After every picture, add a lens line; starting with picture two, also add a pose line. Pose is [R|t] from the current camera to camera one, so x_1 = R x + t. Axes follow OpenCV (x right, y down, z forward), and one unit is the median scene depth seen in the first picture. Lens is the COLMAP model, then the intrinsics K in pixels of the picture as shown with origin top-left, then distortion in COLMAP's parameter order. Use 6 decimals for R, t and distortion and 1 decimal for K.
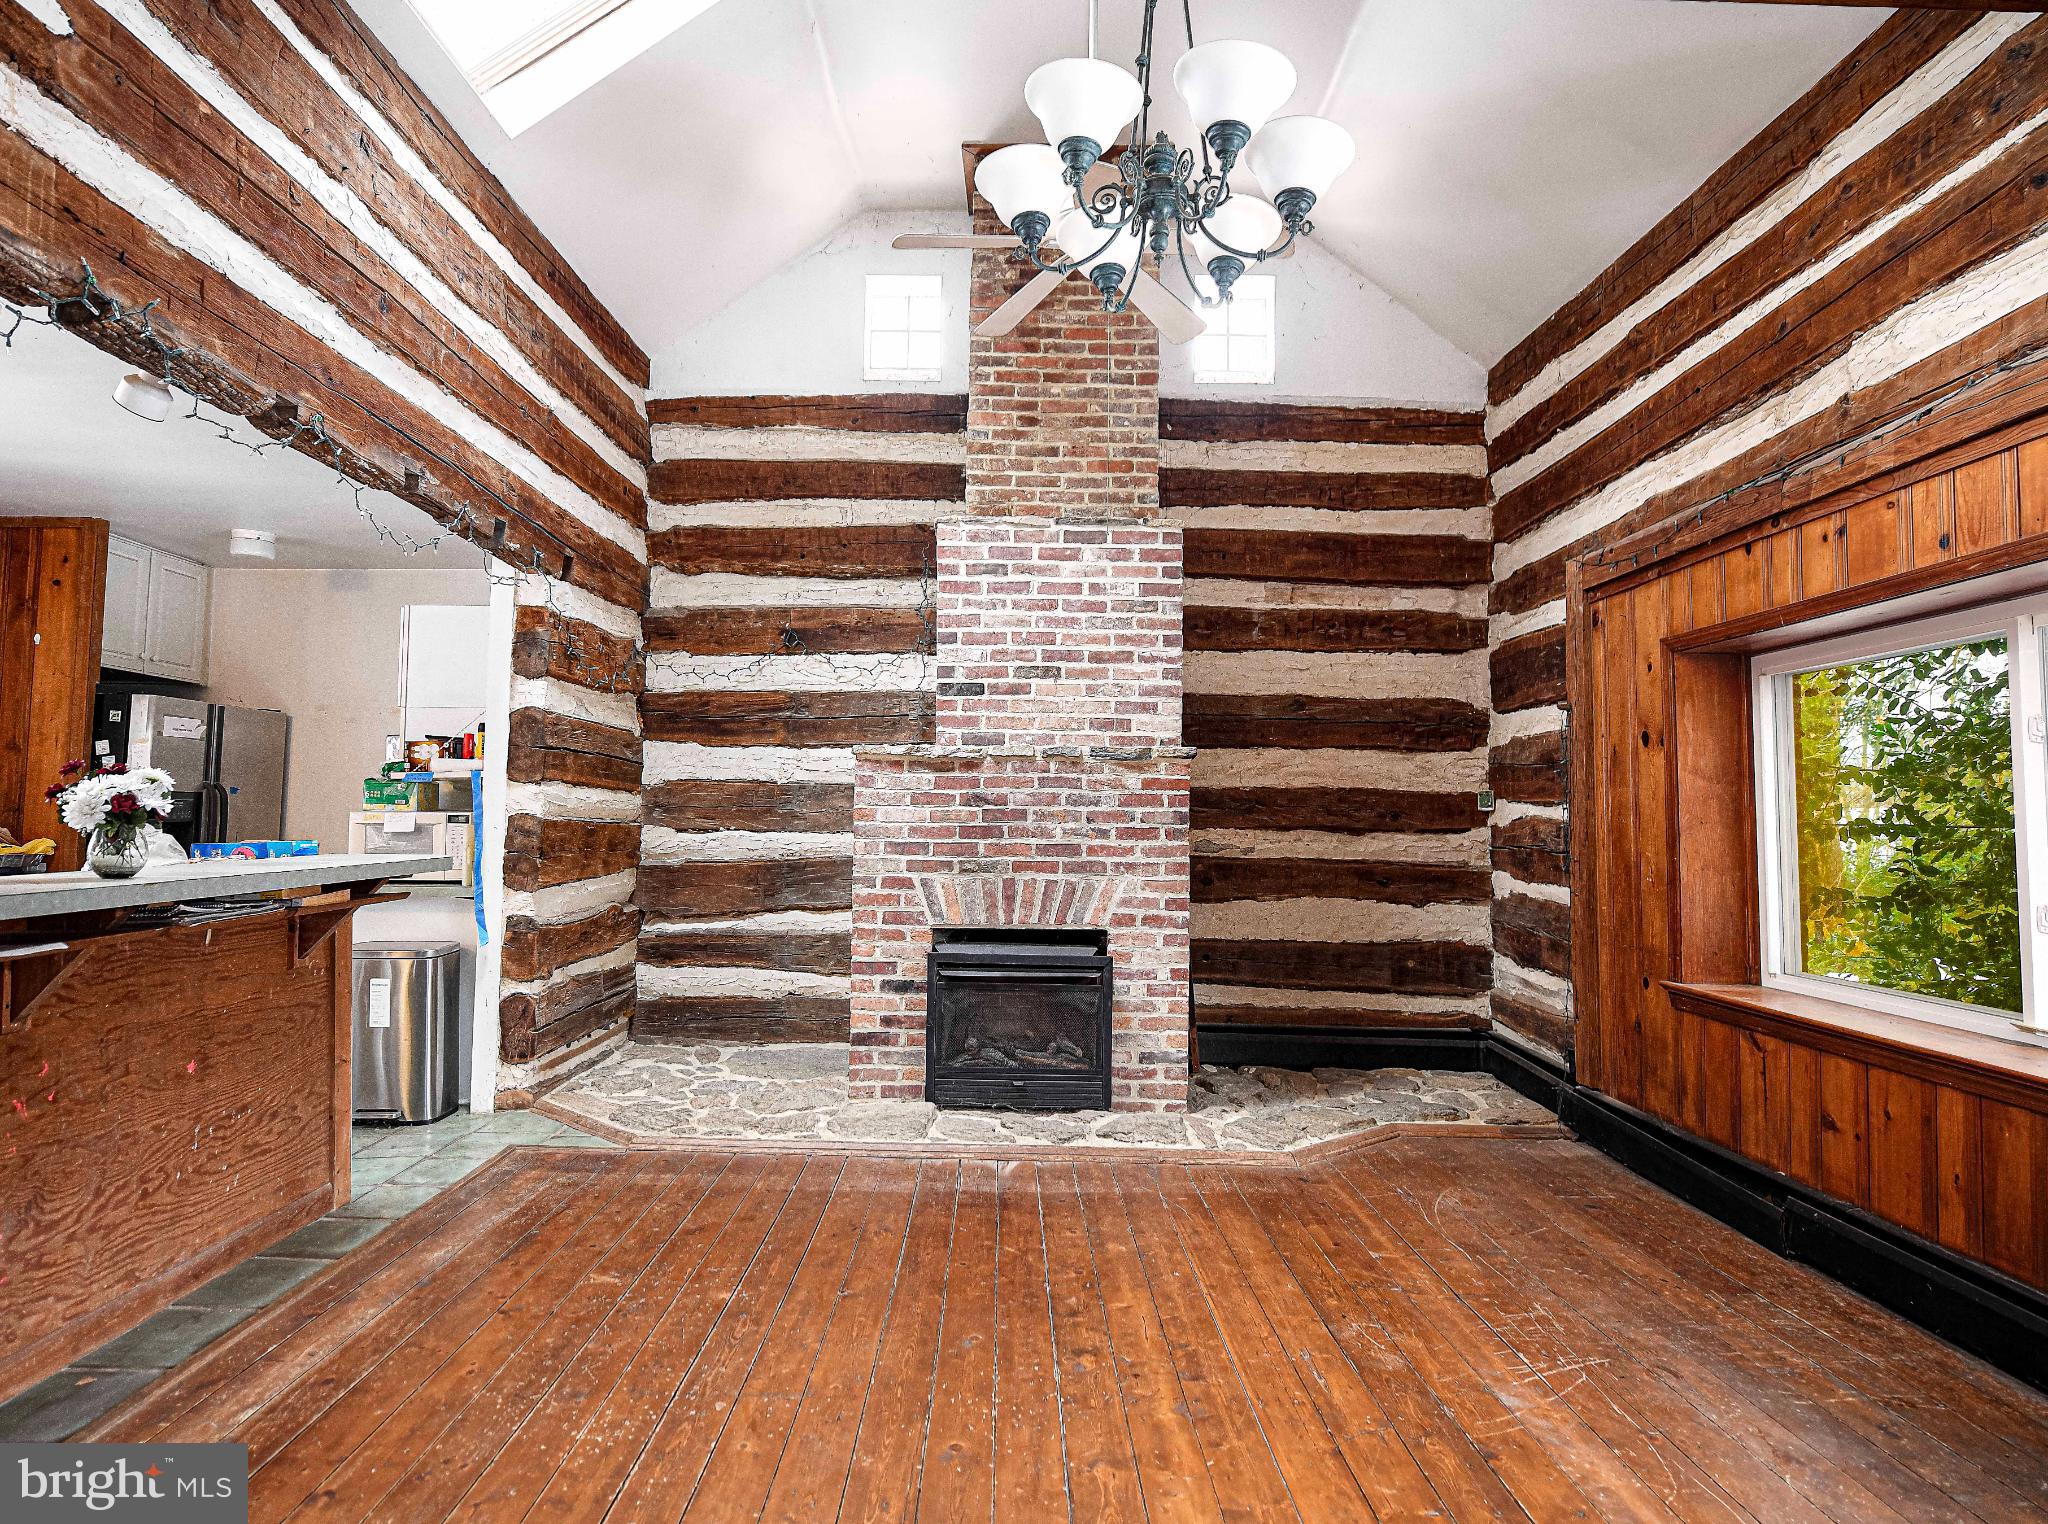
lens RADIAL K [[1140.3, 0, 1017.7], [0, 1140.3, 749.0], [0, 0, 1]] dist [-0.005825, -0.003231]
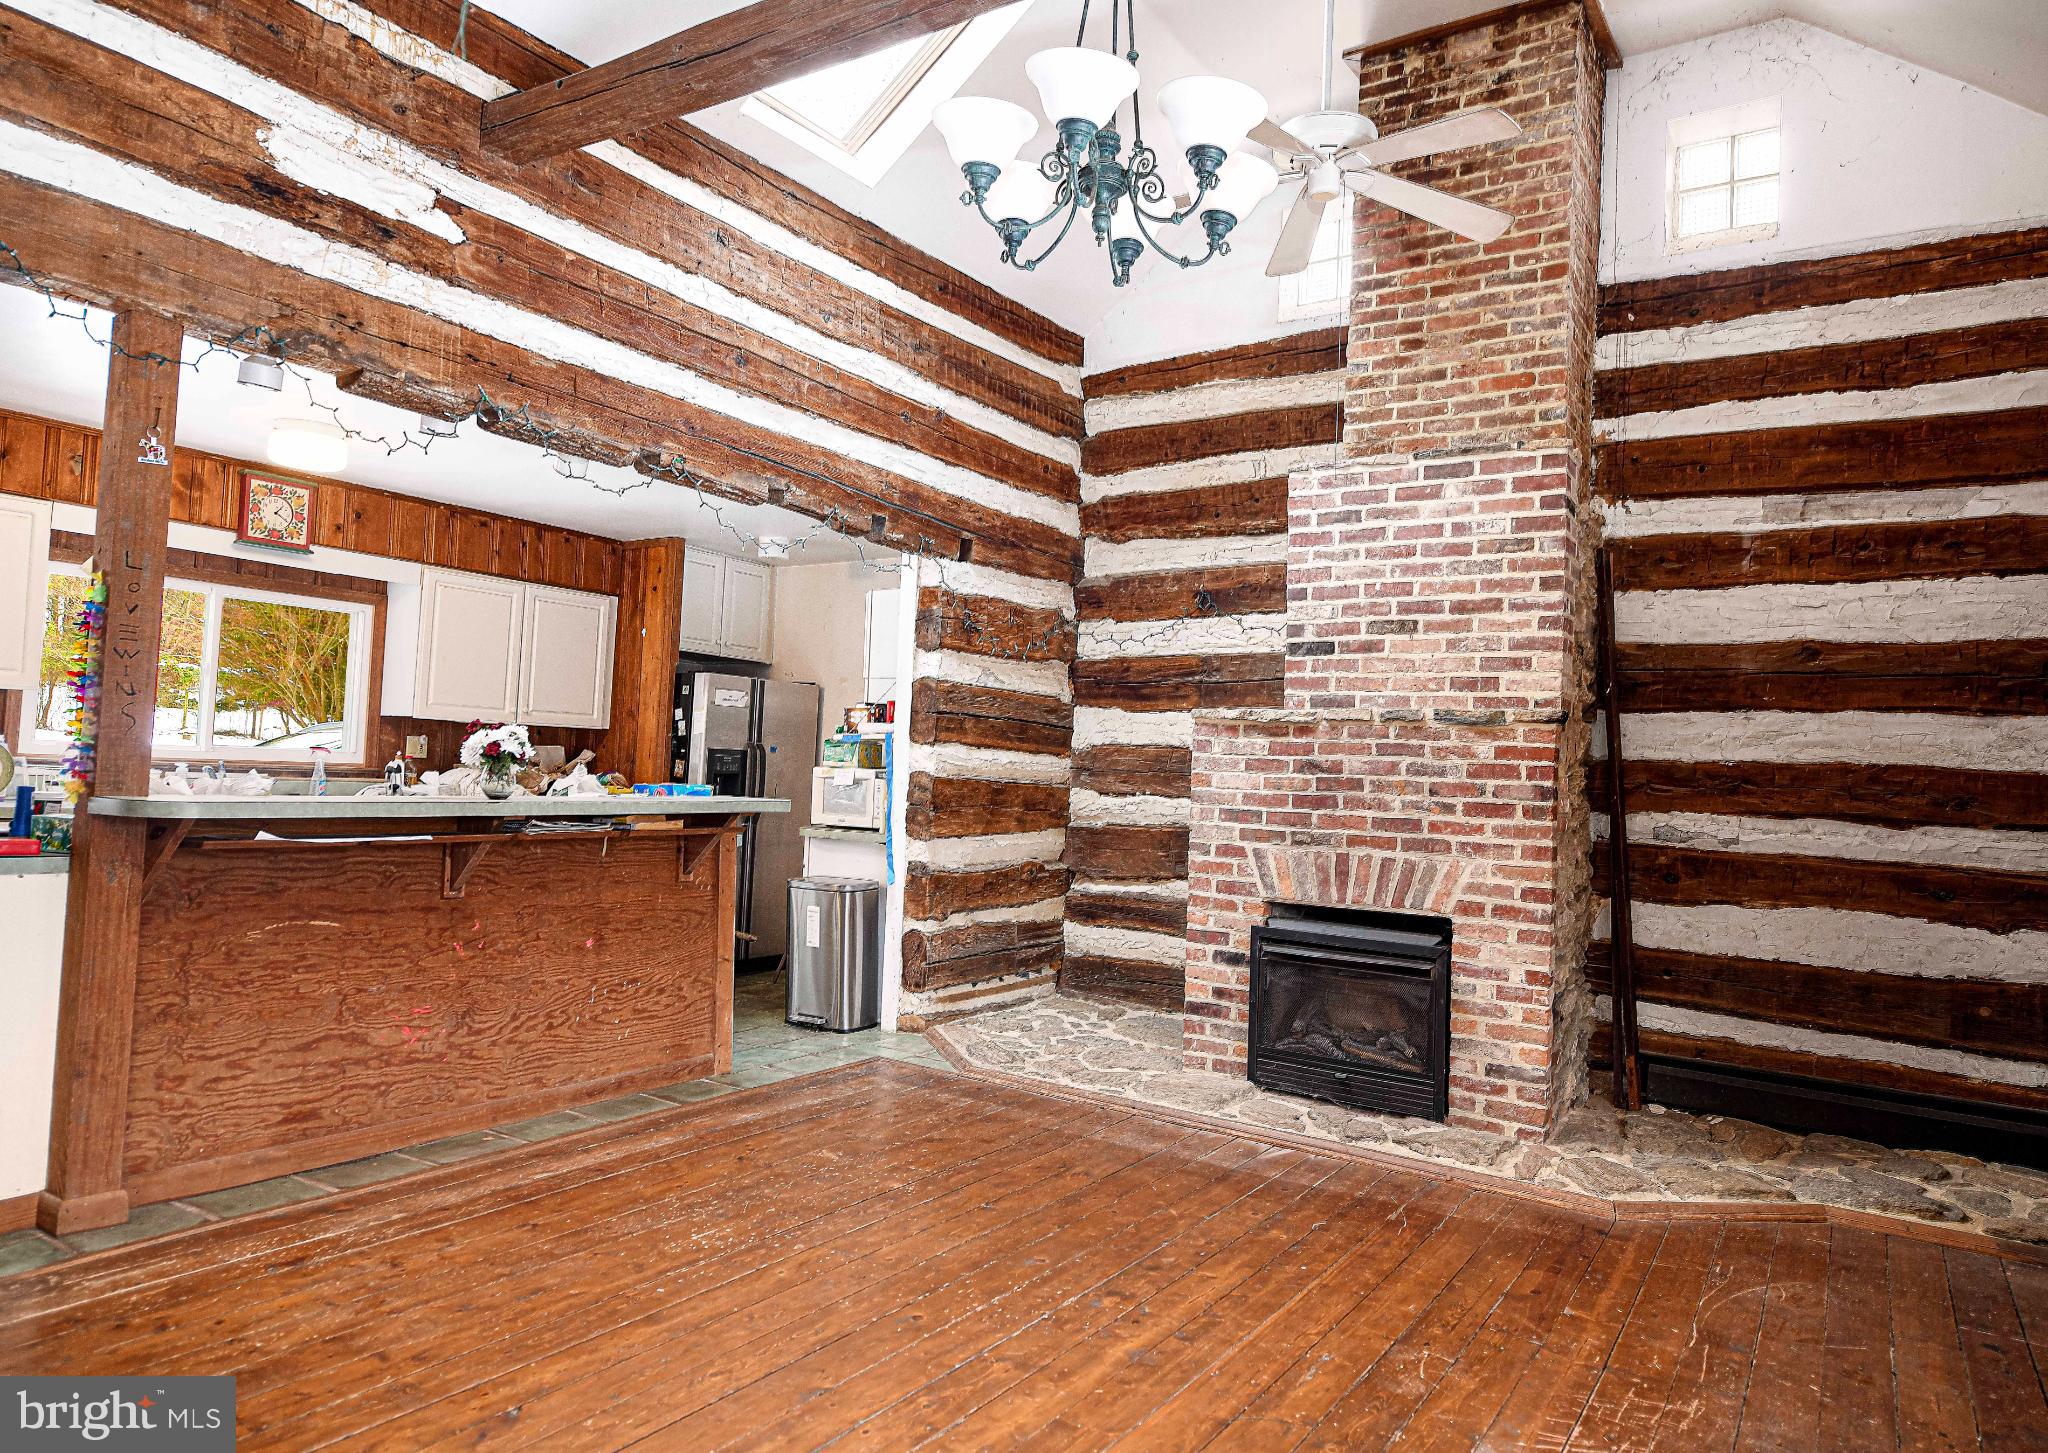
lens RADIAL K [[1304.9, 0, 1024.0], [0, 1304.9, 714.1], [0, 0, 1]] dist [-0.001830, -0.001080]
pose [[0.830669, -0.003224, -0.556757, 0.363293], [0.001529, 0.999993, -0.003510, 0.004741], [0.556765, 0.002065, 0.830668, -0.016527]]
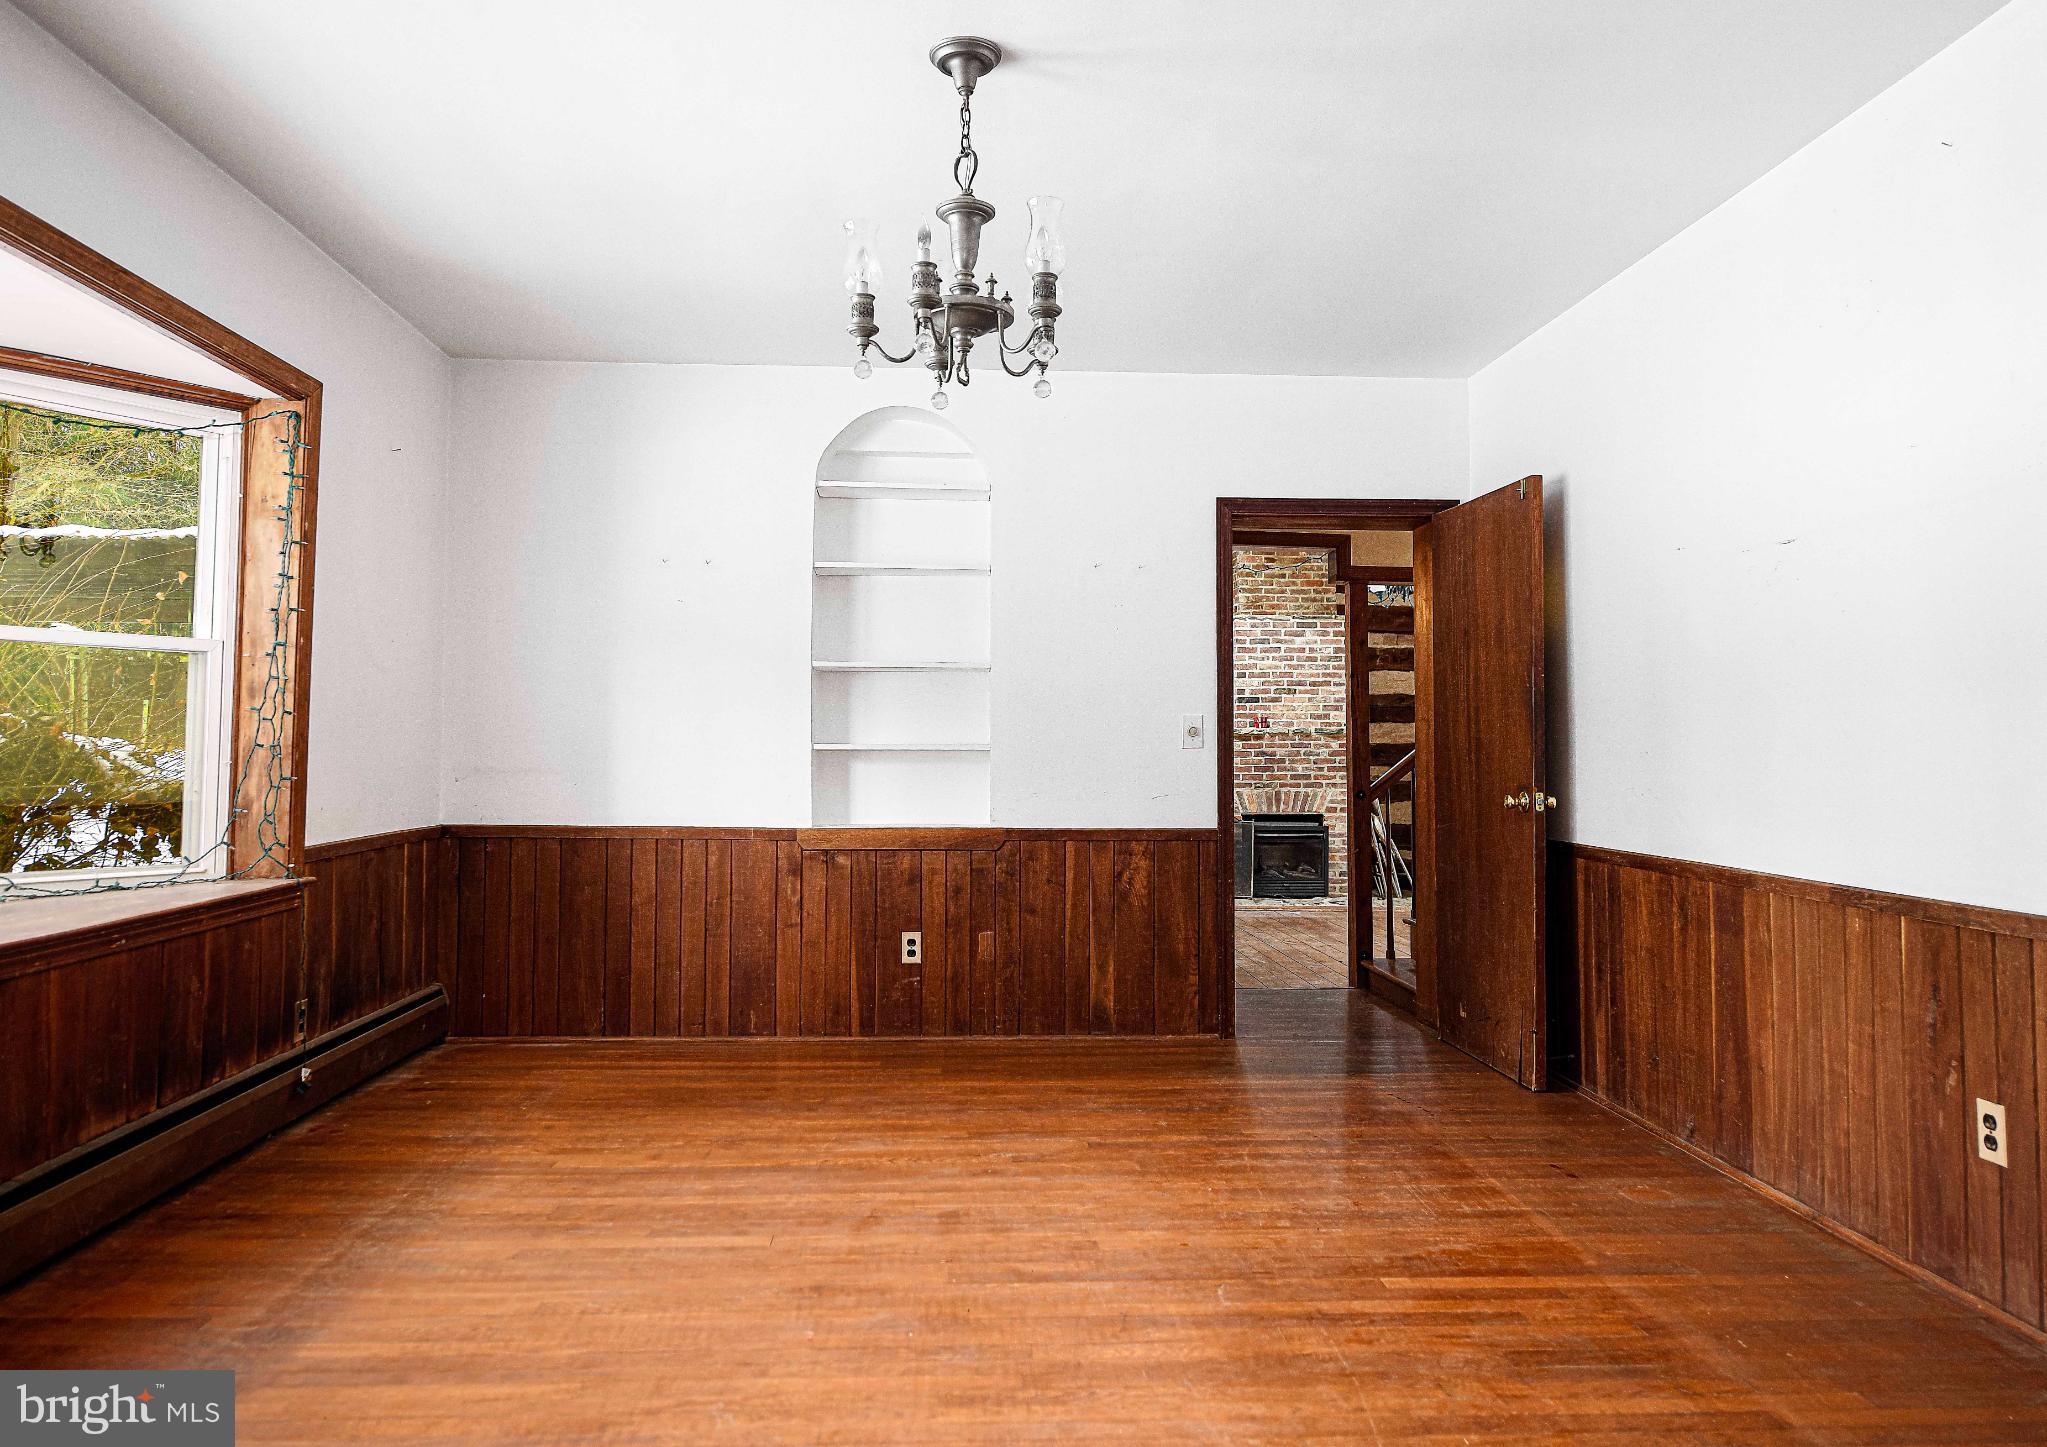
lens RADIAL K [[1352.5, 0, 983.8], [0, 1352.5, 687.5], [0, 0, 1]] dist [-0.006588, -0.000588]
pose [[0.999590, -0.007594, 0.027590, -0.619225], [0.007125, 0.999829, 0.017059, -0.124701], [-0.027715, -0.016855, 0.999474, -1.488938]]
